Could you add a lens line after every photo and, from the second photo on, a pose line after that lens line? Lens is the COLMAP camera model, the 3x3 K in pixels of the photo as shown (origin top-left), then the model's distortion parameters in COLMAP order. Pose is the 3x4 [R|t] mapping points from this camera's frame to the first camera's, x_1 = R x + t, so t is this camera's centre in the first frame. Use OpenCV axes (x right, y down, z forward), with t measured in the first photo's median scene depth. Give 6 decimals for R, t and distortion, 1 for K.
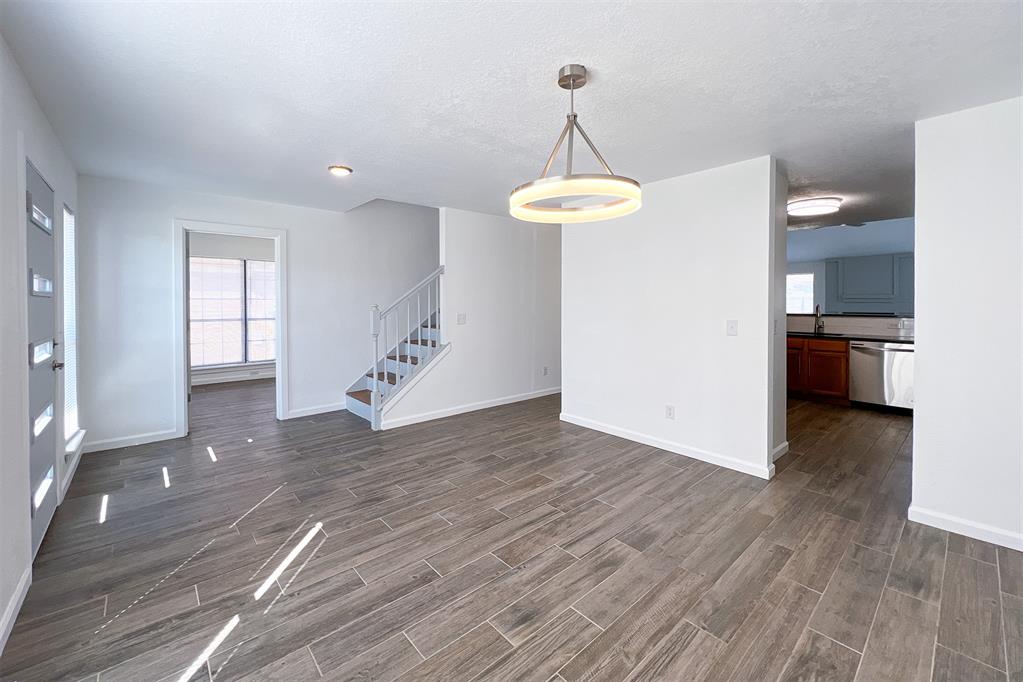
lens RADIAL K [[421.8, 0, 510.8], [0, 421.8, 341.2], [0, 0, 1]] dist [-0.004779, -0.000388]
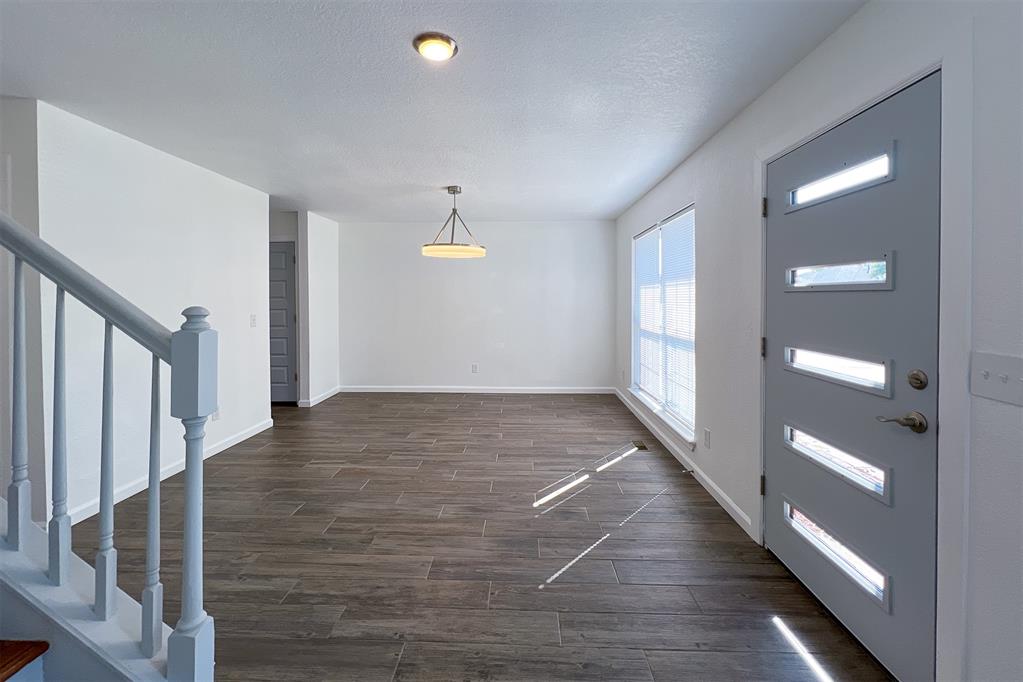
lens RADIAL K [[421.8, 0, 510.4], [0, 421.8, 338.5], [0, 0, 1]] dist [-0.004779, -0.000388]
pose [[-0.733714, -0.065774, 0.676267, -1.095700], [0.062264, 0.984607, 0.163316, -0.166151], [-0.676600, 0.161934, -0.718325, 1.723414]]
